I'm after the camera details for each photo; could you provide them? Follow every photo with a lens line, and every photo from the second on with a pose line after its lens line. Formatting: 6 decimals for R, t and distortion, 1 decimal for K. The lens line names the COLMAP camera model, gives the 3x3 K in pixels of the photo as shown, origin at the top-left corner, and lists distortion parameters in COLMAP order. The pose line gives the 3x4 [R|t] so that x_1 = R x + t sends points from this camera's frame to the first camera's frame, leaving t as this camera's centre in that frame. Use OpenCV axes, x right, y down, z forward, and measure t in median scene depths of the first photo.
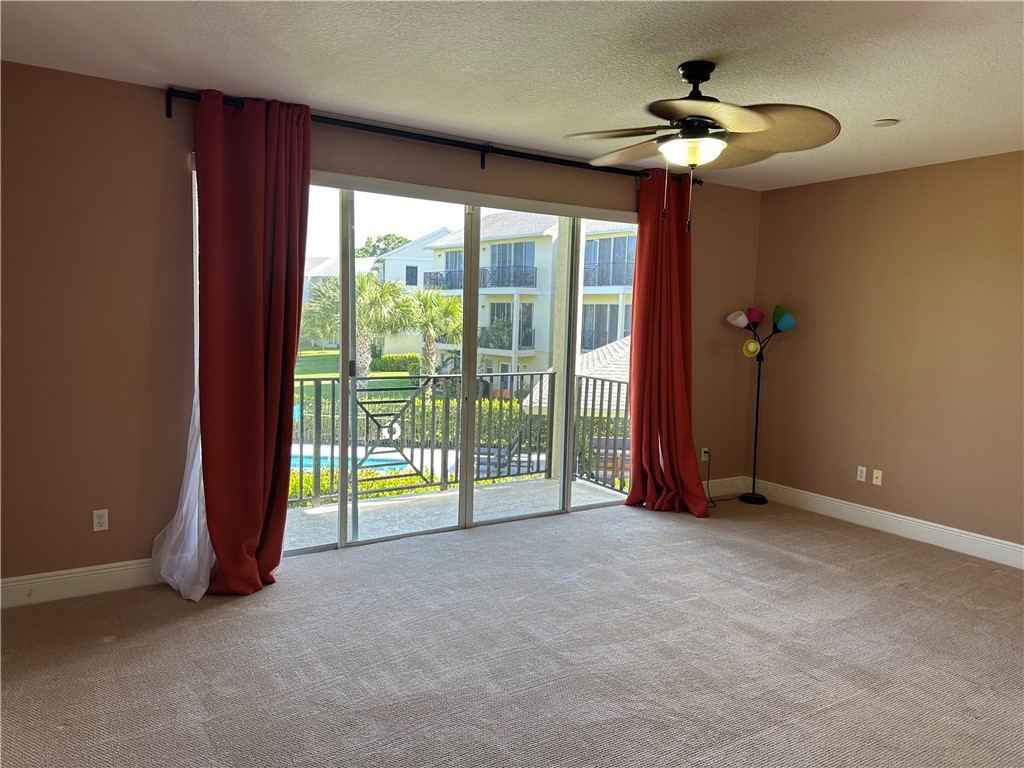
lens RADIAL K [[721.2, 0, 514.9], [0, 721.2, 380.2], [0, 0, 1]] dist [0.047273, 0.001282]
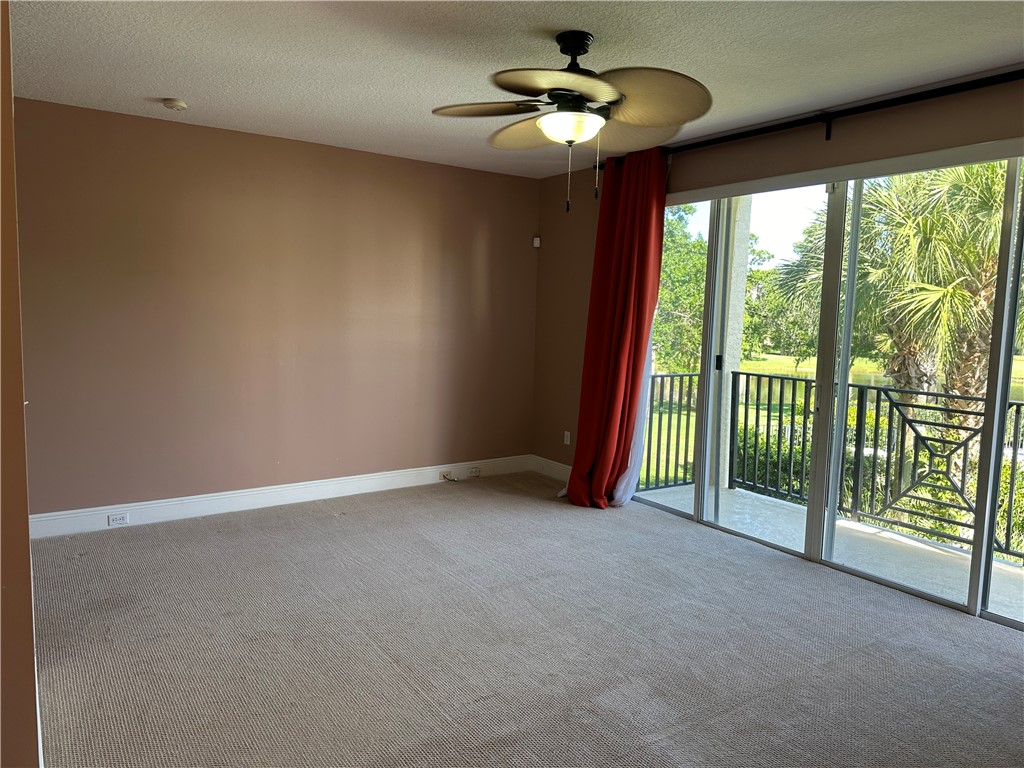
lens RADIAL K [[721.2, 0, 513.6], [0, 721.2, 380.5], [0, 0, 1]] dist [0.047273, 0.001282]
pose [[0.033679, 0.071701, -0.996857, 0.165258], [-0.115852, 0.990979, 0.067365, -0.005306], [0.992695, 0.113219, 0.041682, 0.126407]]
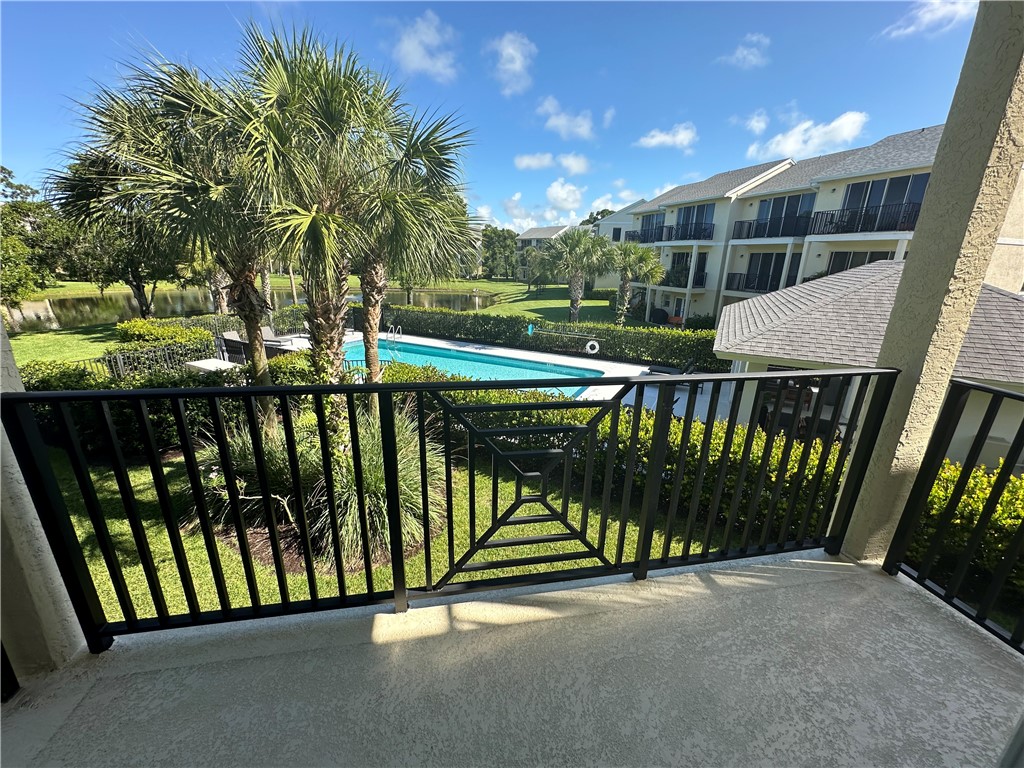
lens RADIAL K [[409.2, 0, 512.7], [0, 409.2, 383.8], [0, 0, 1]] dist [-0.009197, 0.000620]
pose [[0.929655, 0.103588, -0.353570, -0.026026], [-0.031819, 0.978649, 0.203061, -0.015638], [0.367055, -0.177527, 0.913102, 0.197854]]
